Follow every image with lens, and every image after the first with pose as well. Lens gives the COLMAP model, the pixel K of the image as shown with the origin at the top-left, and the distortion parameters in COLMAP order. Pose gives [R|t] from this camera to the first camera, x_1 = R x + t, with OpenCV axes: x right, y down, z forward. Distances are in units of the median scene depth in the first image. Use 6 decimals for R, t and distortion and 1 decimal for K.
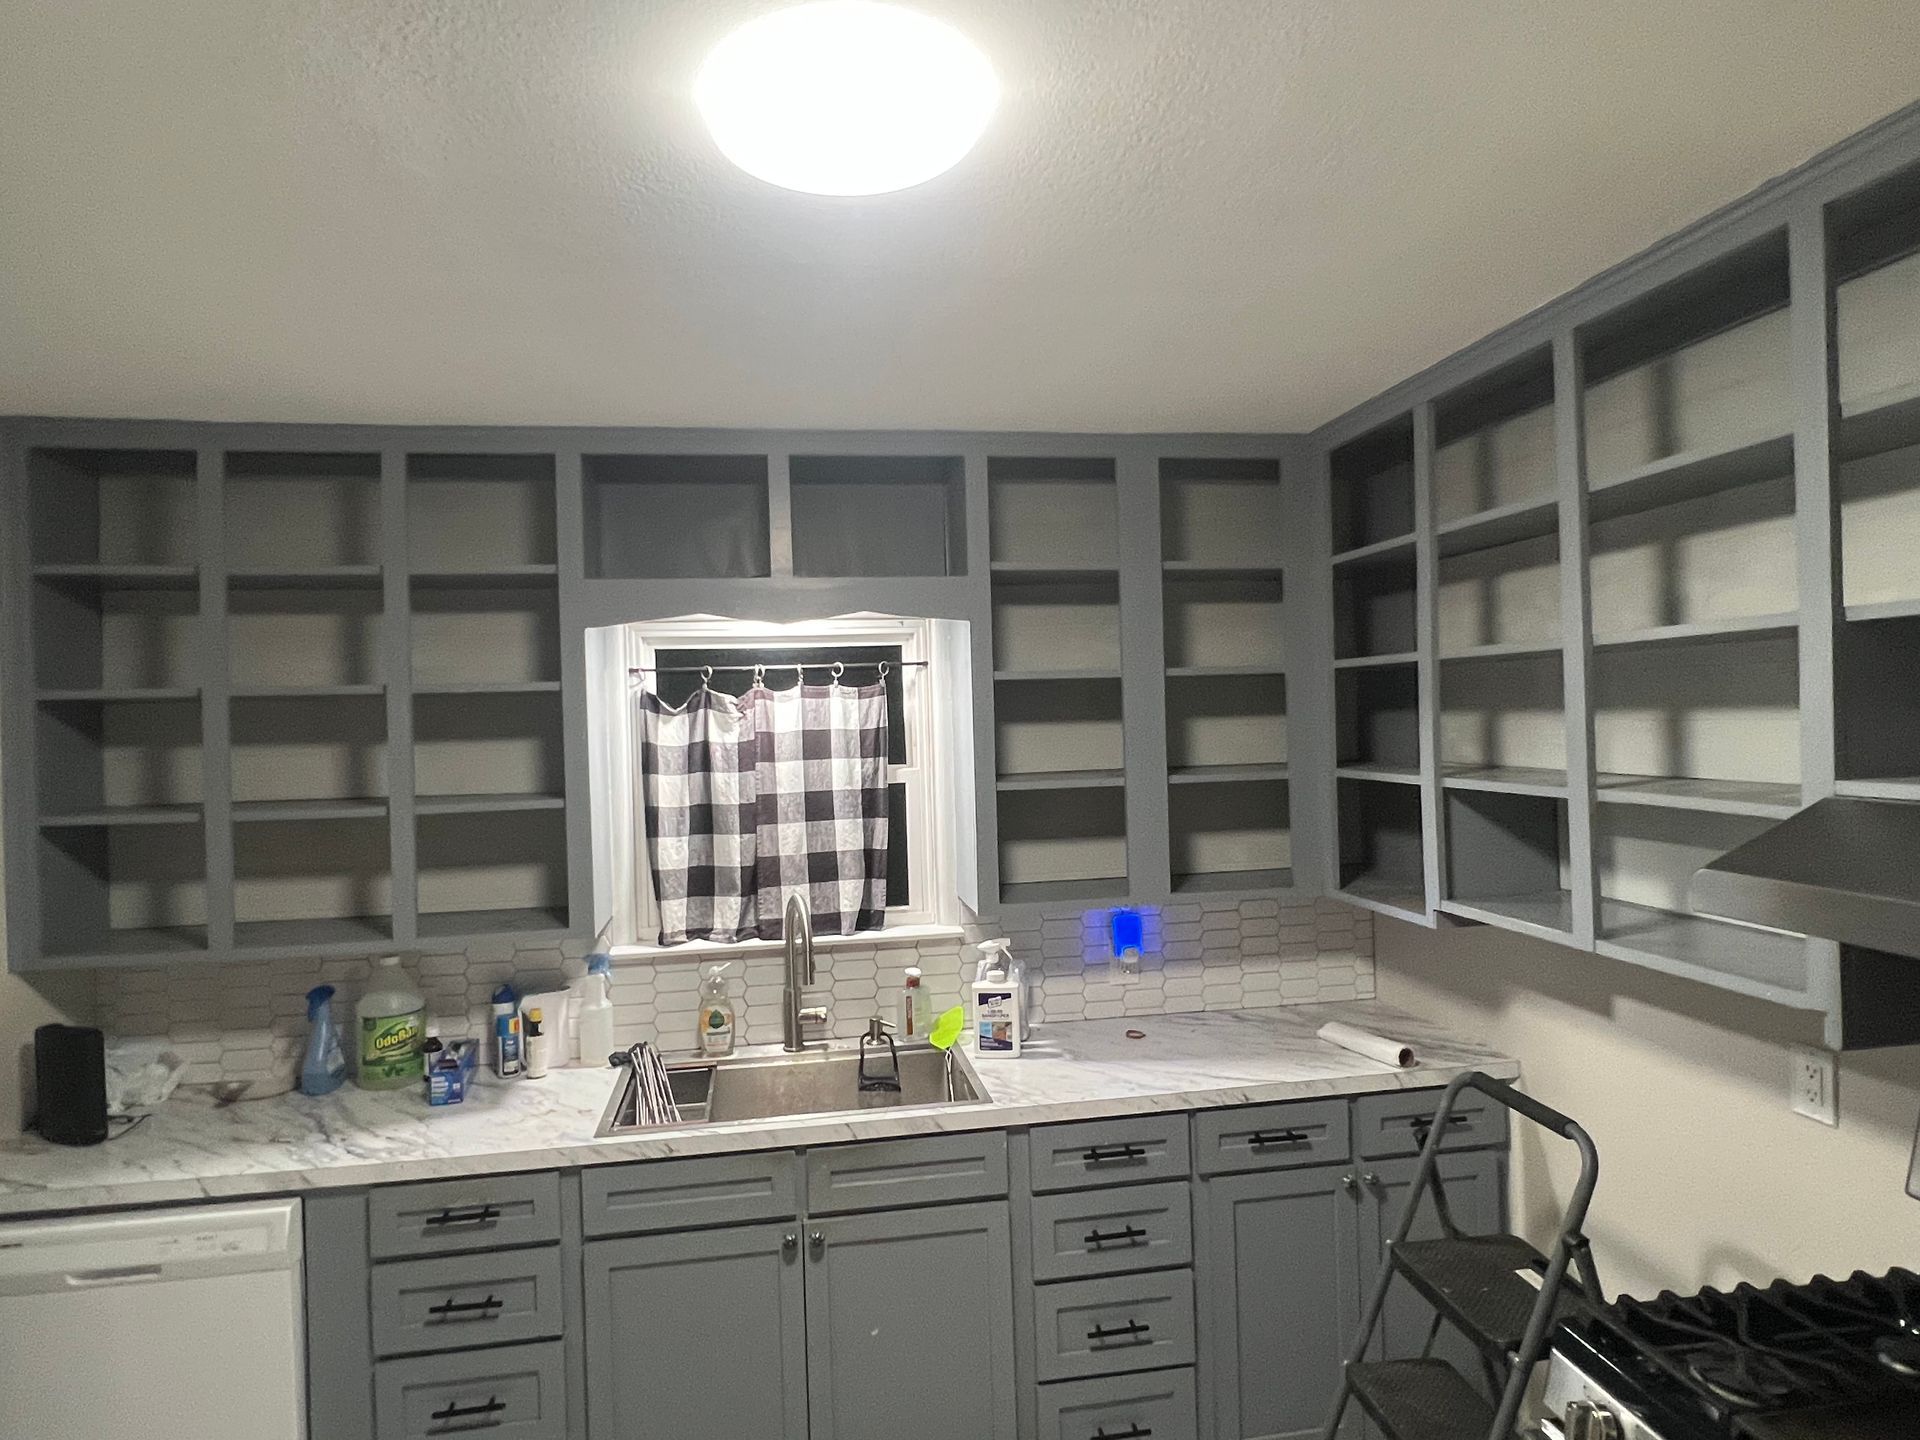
lens RADIAL K [[1185.4, 0, 960.0], [0, 1185.4, 720.0], [0, 0, 1]] dist [-0.002217, -0.001192]
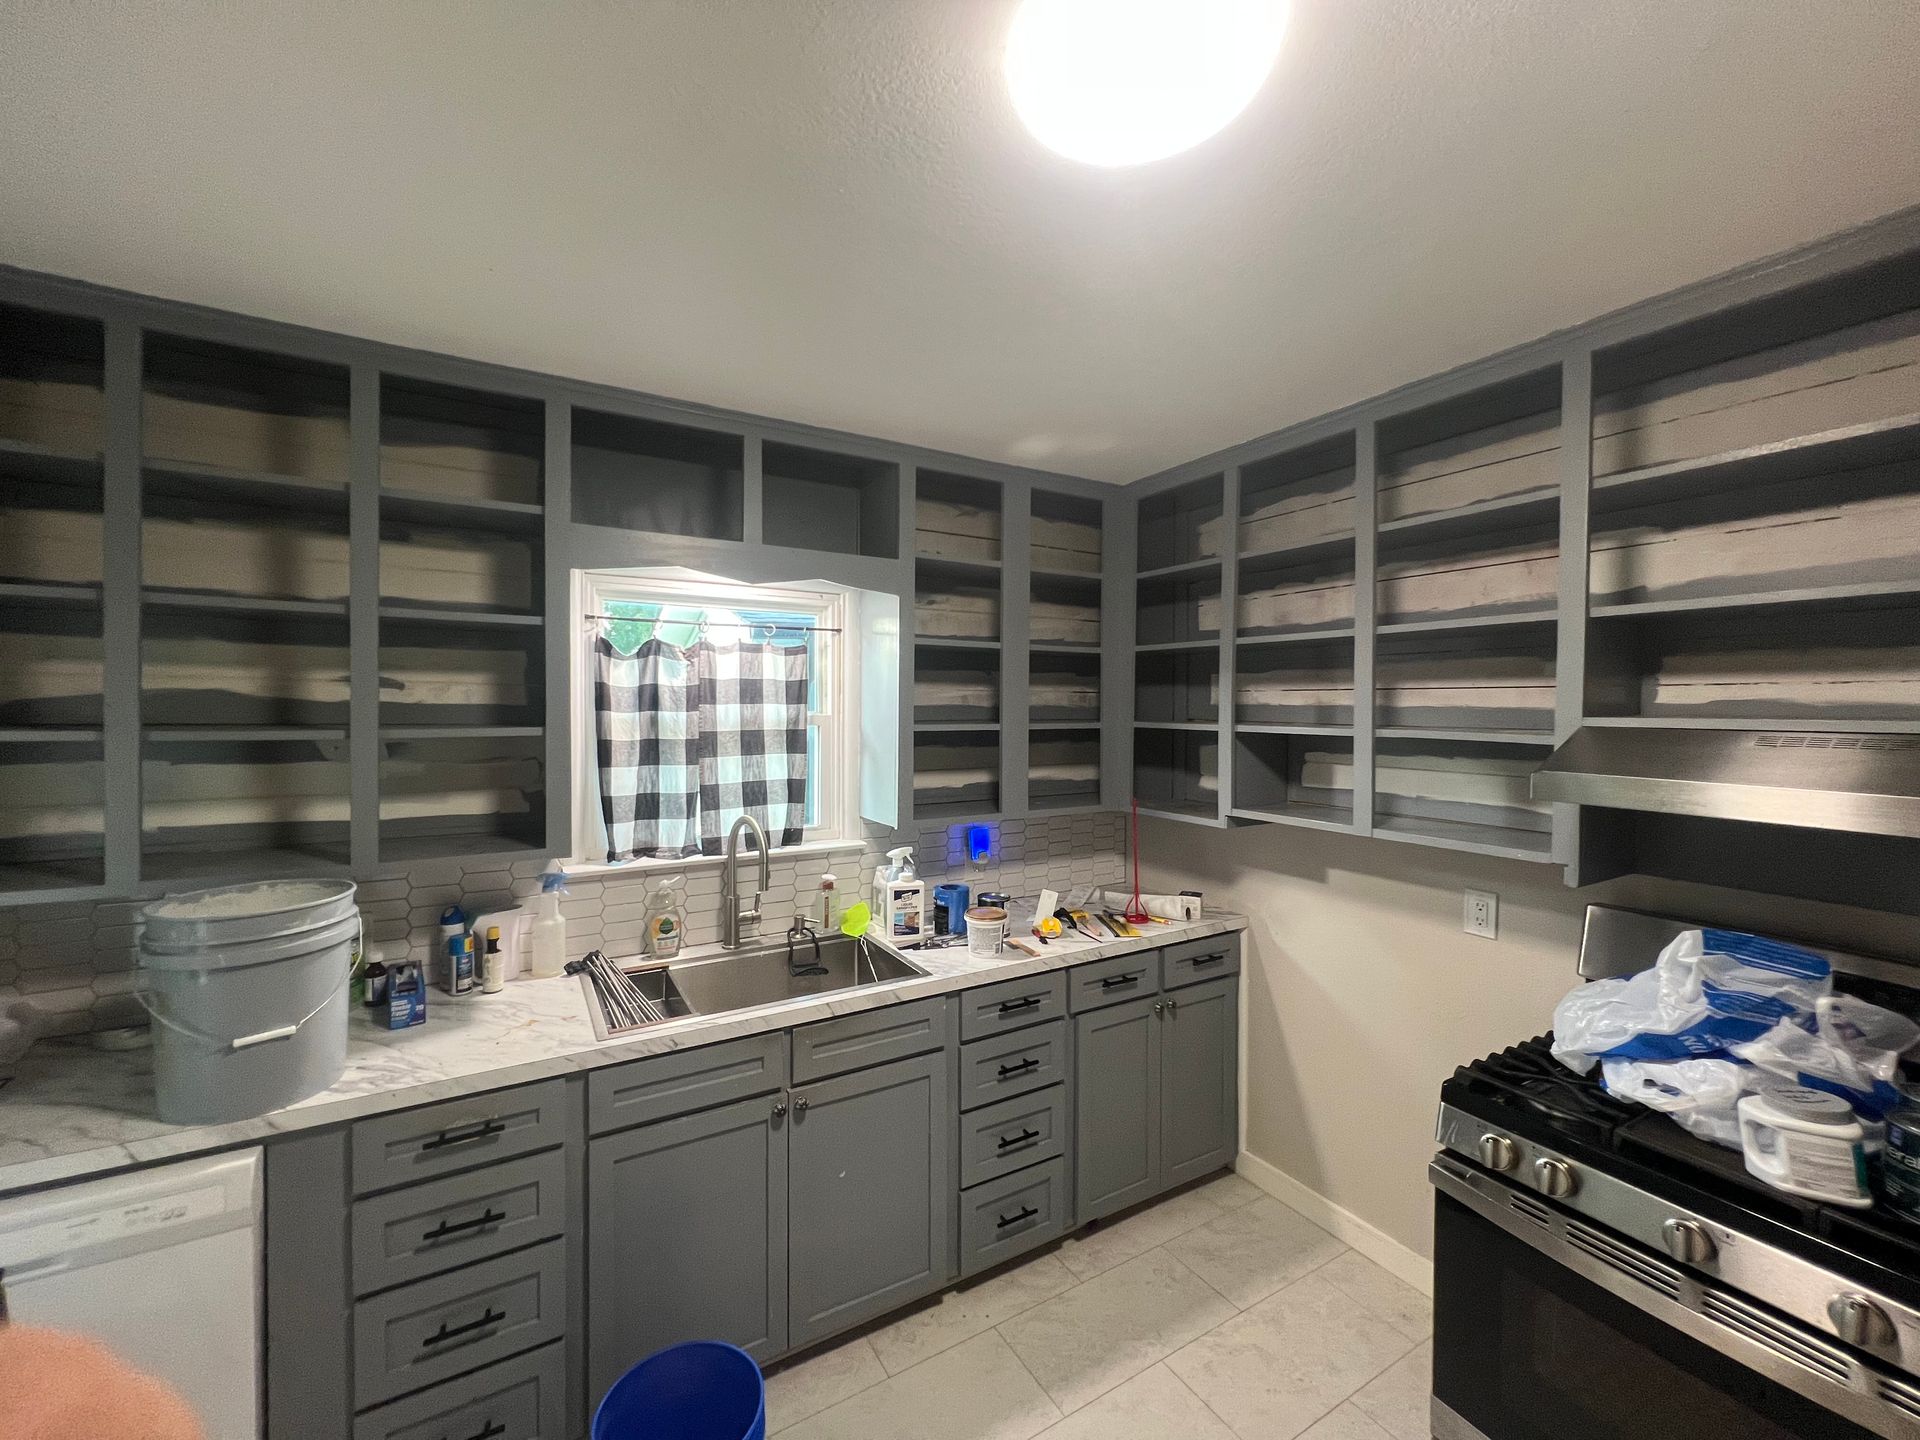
lens RADIAL K [[801.1, 0, 960.0], [0, 801.1, 720.0], [0, 0, 1]] dist [-0.001077, -0.000115]
pose [[0.925641, 0.028805, 0.377305, -0.247354], [-0.031468, 0.999504, 0.000894, 0.045579], [-0.377092, -0.012701, 0.926089, 0.184319]]
